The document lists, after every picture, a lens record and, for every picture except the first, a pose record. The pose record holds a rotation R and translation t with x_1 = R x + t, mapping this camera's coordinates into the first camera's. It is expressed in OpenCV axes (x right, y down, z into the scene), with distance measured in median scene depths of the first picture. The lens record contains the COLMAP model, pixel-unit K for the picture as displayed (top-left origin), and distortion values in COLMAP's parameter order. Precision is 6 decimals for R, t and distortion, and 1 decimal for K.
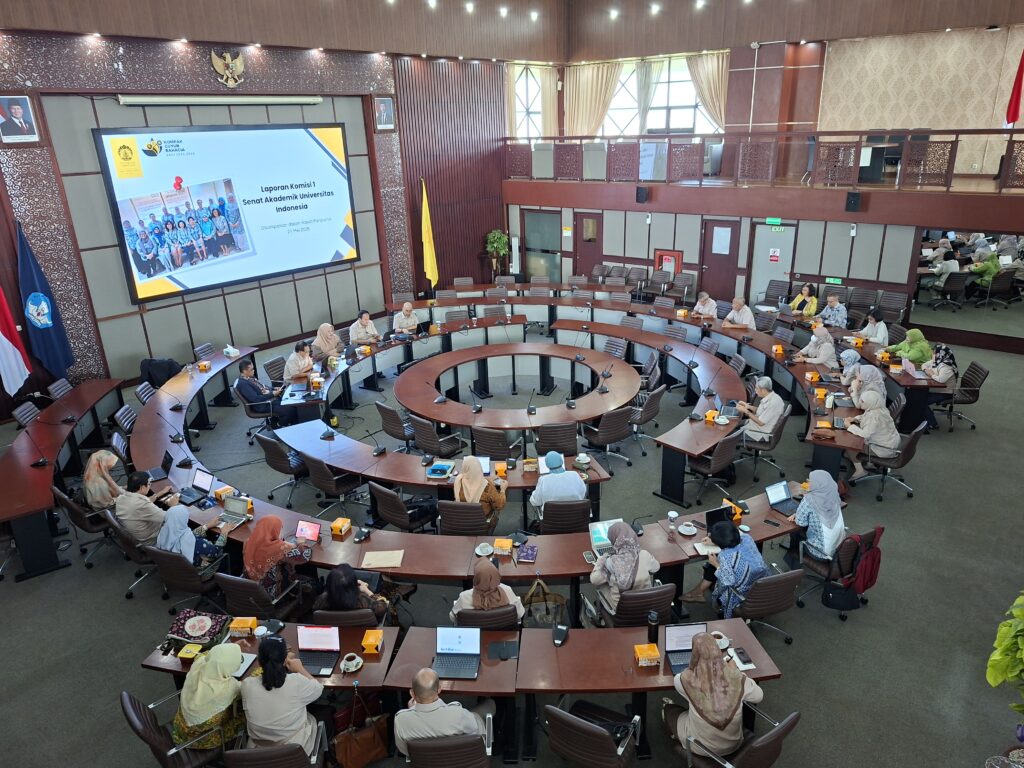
lens RADIAL K [[723.6, 0, 526.5], [0, 723.6, 397.6], [0, 0, 1]] dist [0.075478, -0.071510]
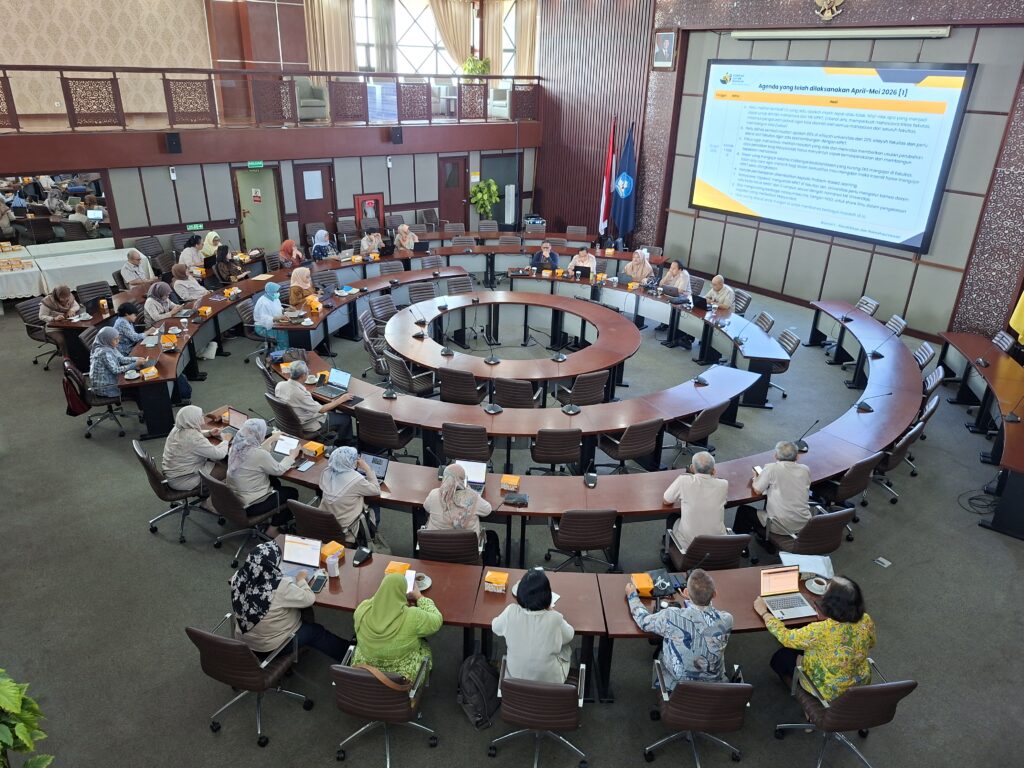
lens RADIAL K [[722.2, 0, 512.0], [0, 722.2, 384.0], [0, 0, 1]] dist [0.048158, -0.045085]
pose [[-0.227954, 0.412214, -0.882109, 0.580308], [-0.369888, 0.801381, 0.470076, -0.280764], [0.900678, 0.433437, -0.030205, 0.718496]]
